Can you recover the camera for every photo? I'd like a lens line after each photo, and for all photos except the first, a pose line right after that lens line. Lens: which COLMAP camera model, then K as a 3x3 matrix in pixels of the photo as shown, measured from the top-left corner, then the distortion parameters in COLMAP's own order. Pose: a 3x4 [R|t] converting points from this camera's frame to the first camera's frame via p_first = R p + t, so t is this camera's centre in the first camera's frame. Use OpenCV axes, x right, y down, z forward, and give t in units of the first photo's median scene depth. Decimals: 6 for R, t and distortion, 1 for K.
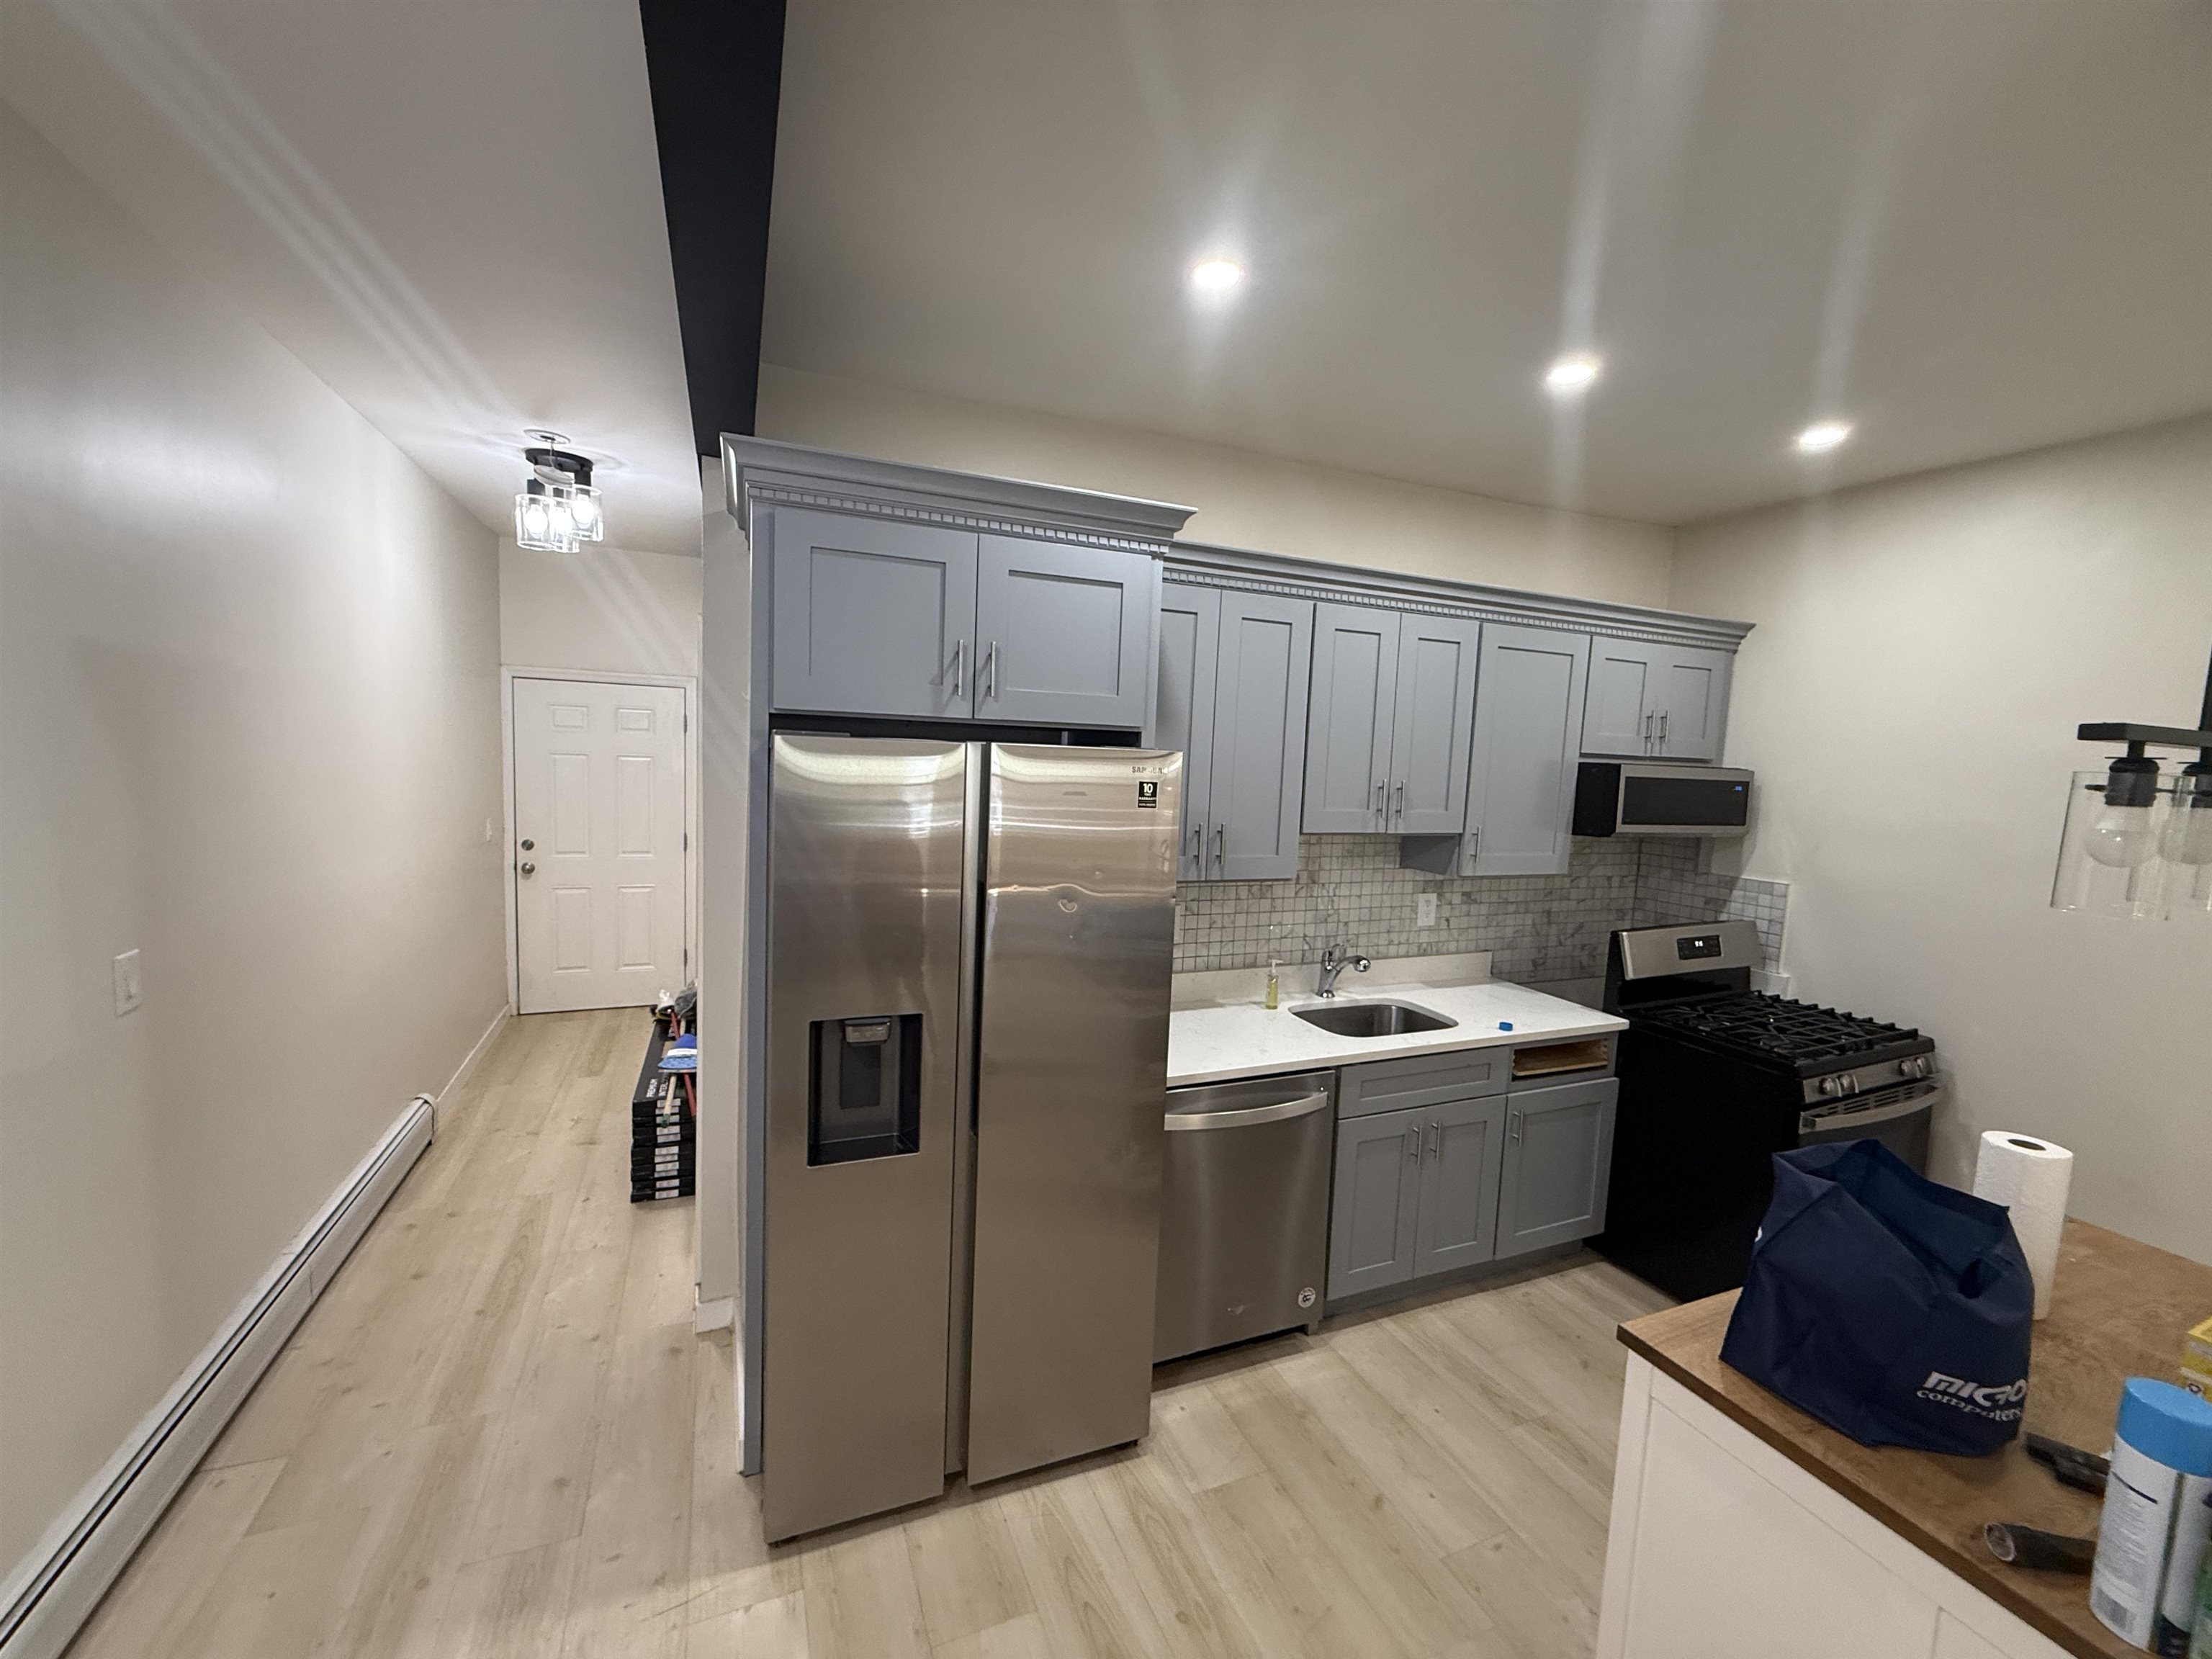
lens RADIAL K [[877.9, 0, 1106.0], [0, 877.9, 829.5], [0, 0, 1]] dist [0.000717, -0.000176]
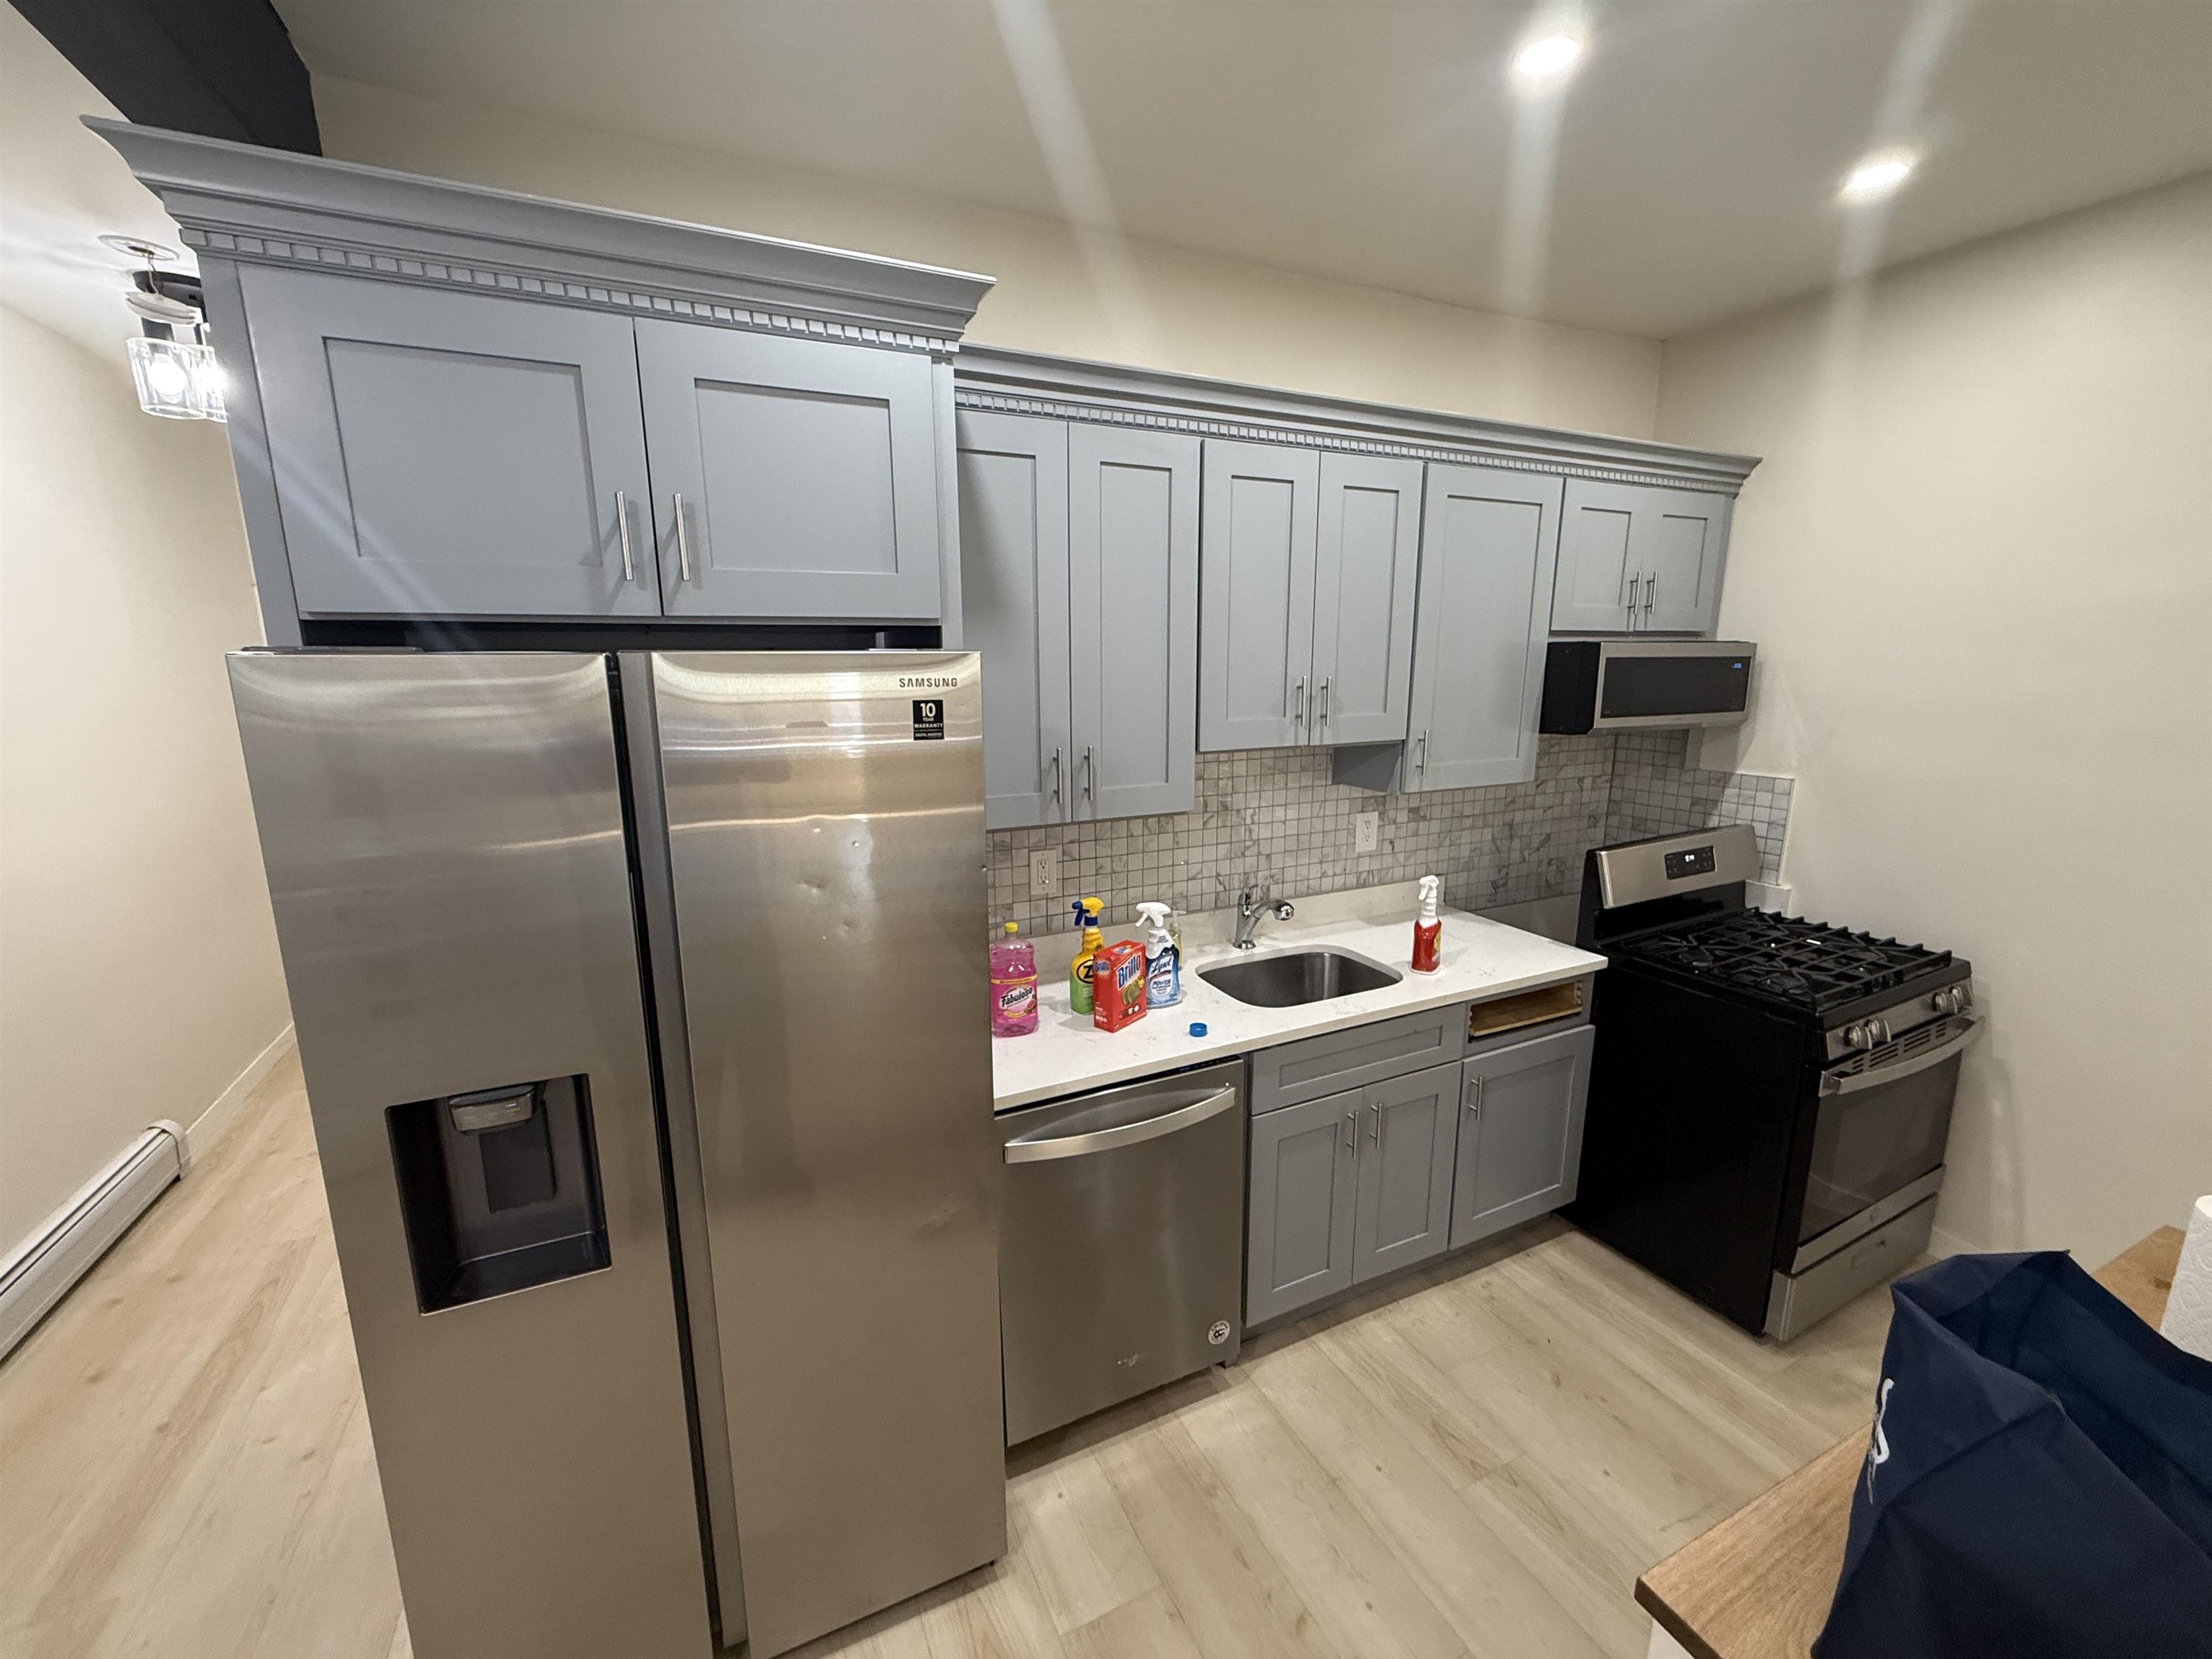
lens RADIAL K [[877.9, 0, 1106.0], [0, 877.9, 829.5], [0, 0, 1]] dist [0.000717, -0.000176]
pose [[0.997820, -0.054837, 0.036712, 0.105596], [0.050614, 0.992920, 0.107464, -0.014665], [-0.042345, -0.105372, 0.993531, 0.221216]]
